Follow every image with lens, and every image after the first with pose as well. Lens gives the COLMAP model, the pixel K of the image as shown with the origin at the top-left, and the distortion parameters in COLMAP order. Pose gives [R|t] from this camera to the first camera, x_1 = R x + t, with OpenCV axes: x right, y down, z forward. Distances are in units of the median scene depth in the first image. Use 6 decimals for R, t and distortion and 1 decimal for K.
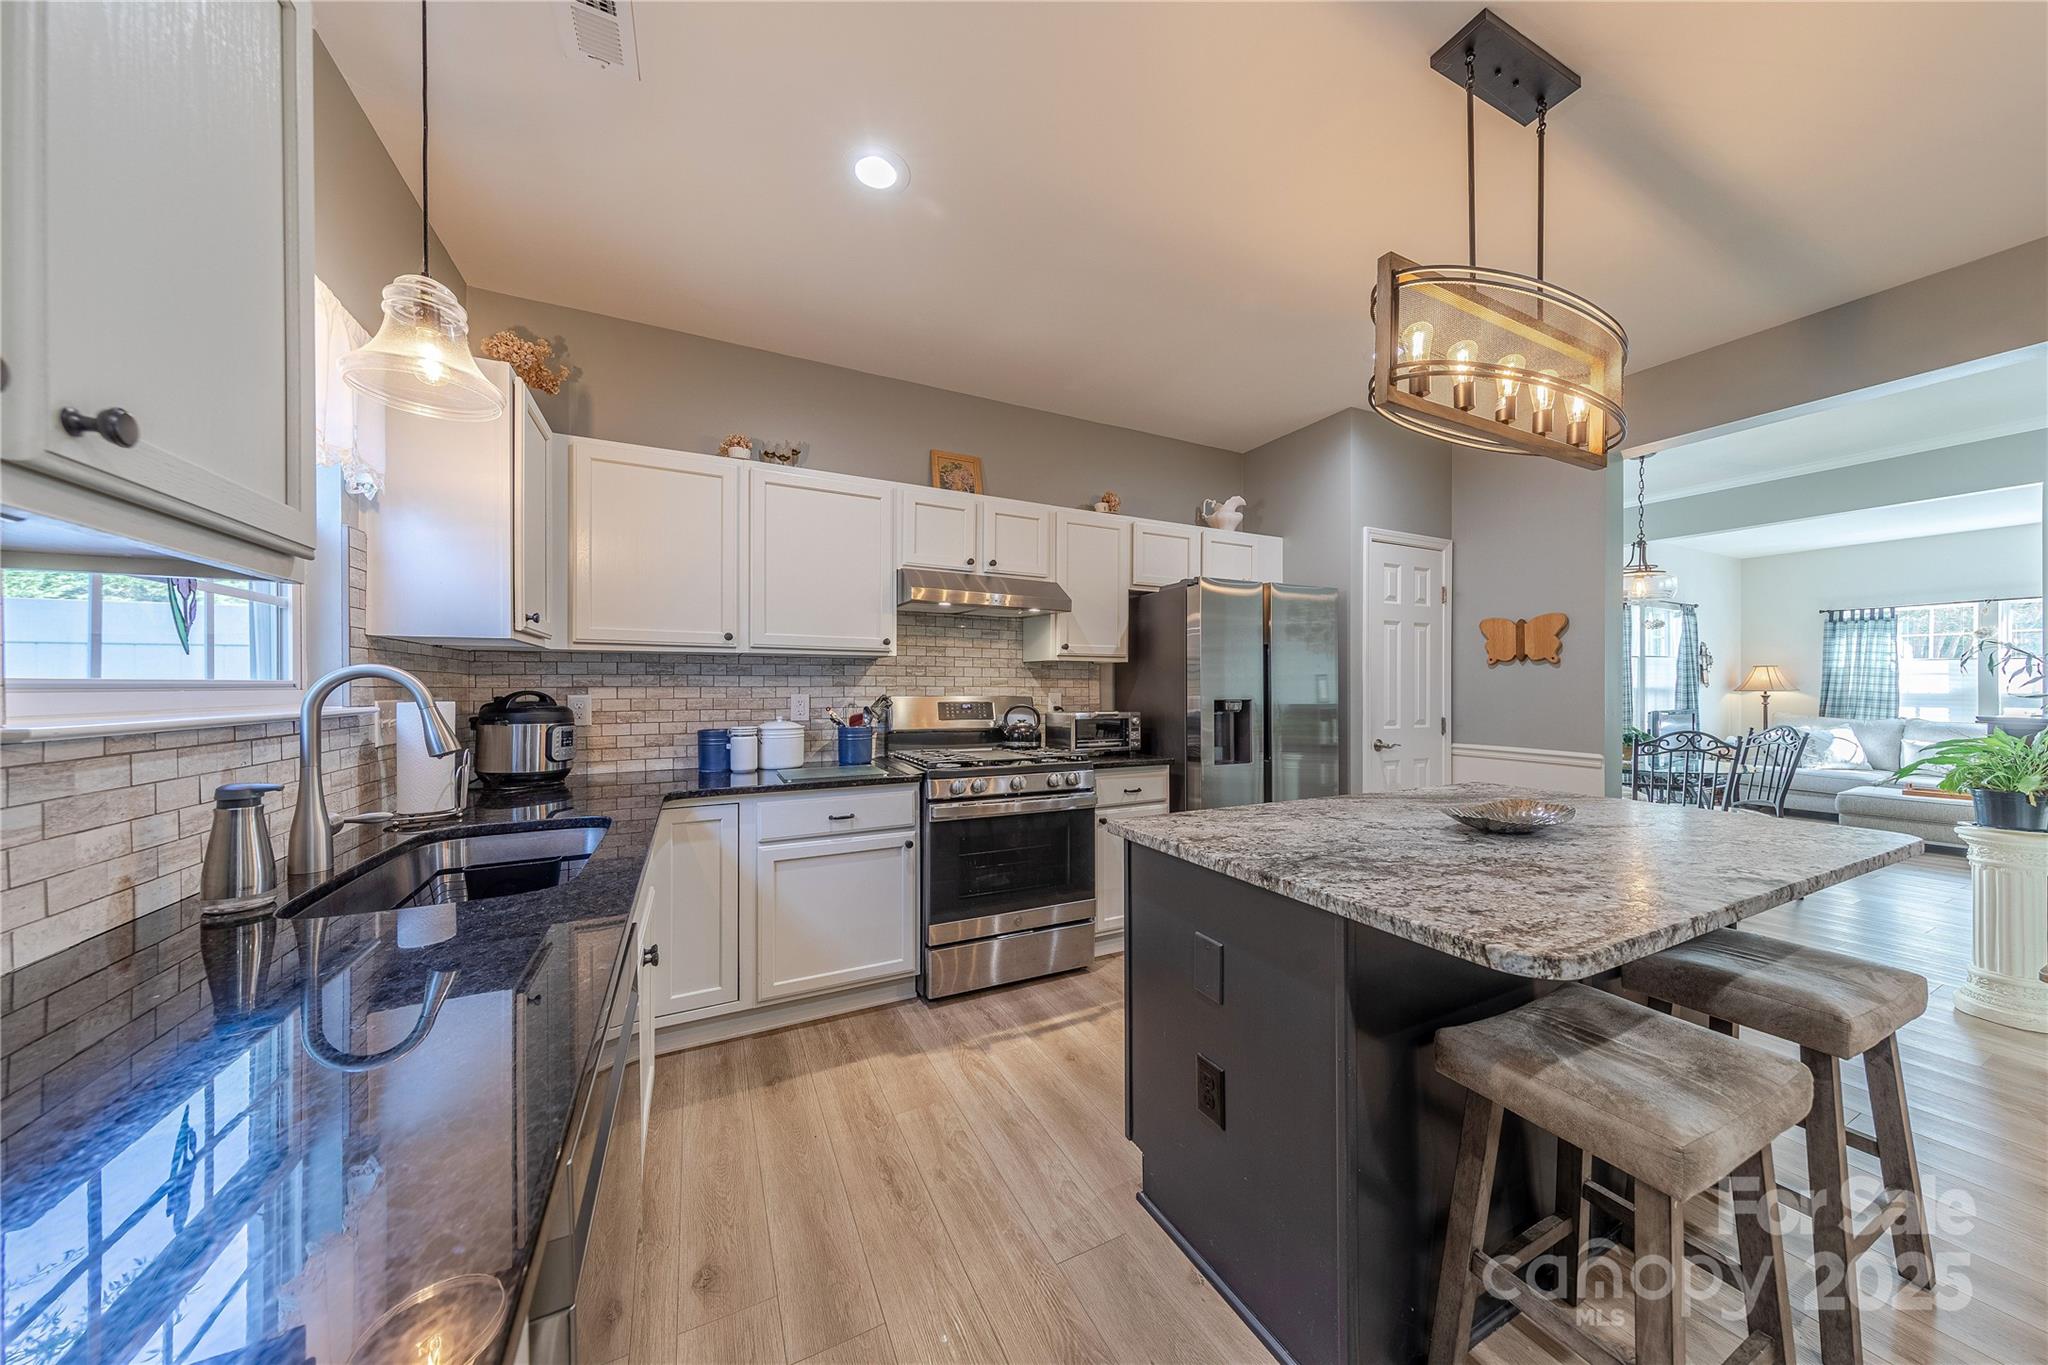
lens RADIAL K [[644.0, 0, 1036.3], [0, 644.0, 686.3], [0, 0, 1]] dist [0.006740, -0.000450]
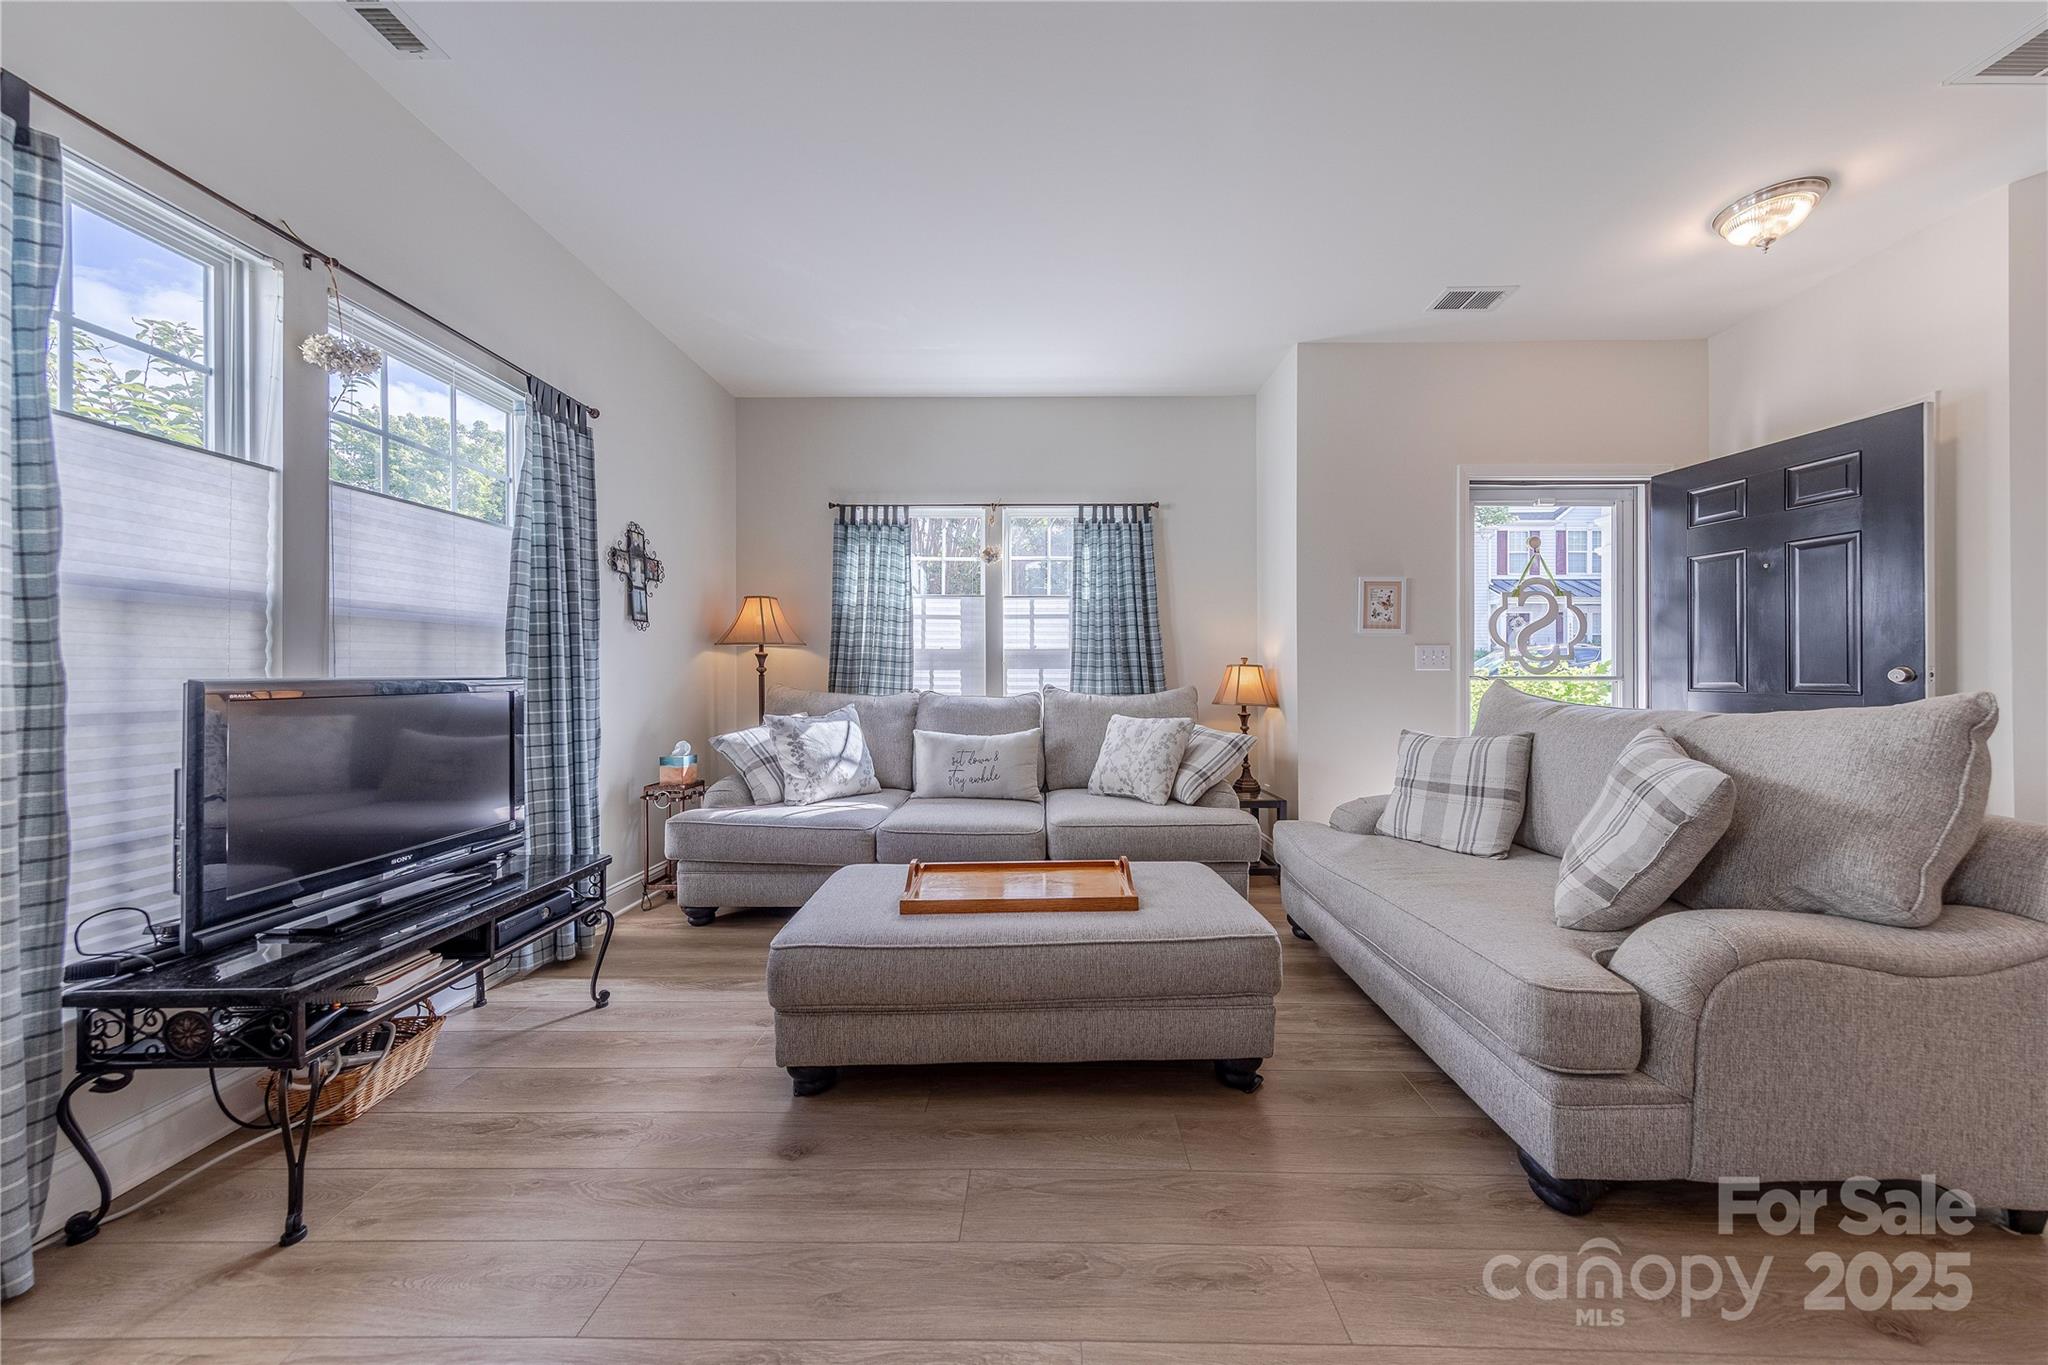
lens RADIAL K [[644.0, 0, 1031.4], [0, 644.0, 679.8], [0, 0, 1]] dist [0.006740, -0.000450]
pose [[0.465800, -0.012753, 0.884798, 1.796284], [-0.000484, 0.999892, 0.014667, 0.064107], [-0.884890, -0.007260, 0.465743, 1.323052]]
